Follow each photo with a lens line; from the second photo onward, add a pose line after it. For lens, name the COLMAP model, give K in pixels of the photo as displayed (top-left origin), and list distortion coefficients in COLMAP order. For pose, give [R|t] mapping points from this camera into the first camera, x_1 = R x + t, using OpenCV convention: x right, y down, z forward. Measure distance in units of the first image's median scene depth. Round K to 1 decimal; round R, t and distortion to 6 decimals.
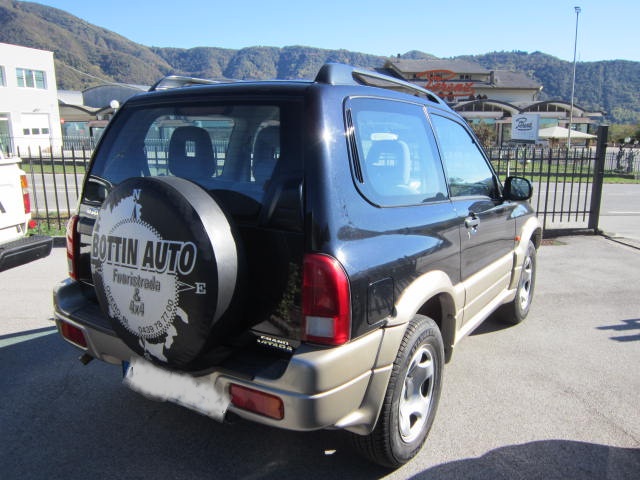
lens RADIAL K [[537.2, 0, 319.6], [0, 537.2, 239.2], [0, 0, 1]] dist [-0.051470, 0.014488]
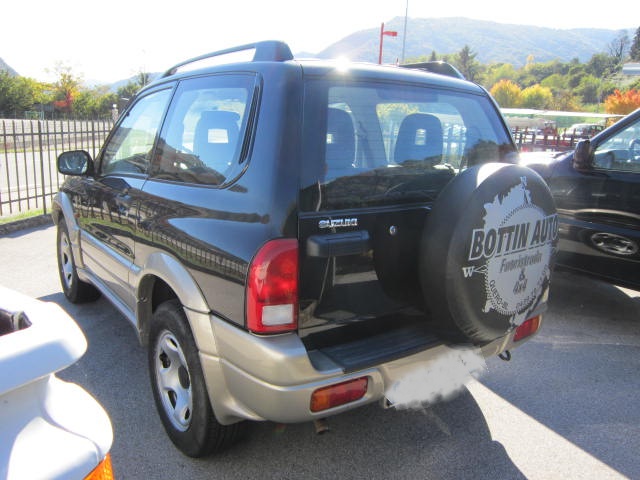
lens RADIAL K [[537.2, 0, 318.8], [0, 537.2, 240.4], [0, 0, 1]] dist [-0.051470, 0.014488]
pose [[0.356410, -0.198440, 0.913014, -1.470241], [0.156686, 0.976041, 0.150974, -0.192206], [-0.921098, 0.089248, 0.378963, 0.965798]]
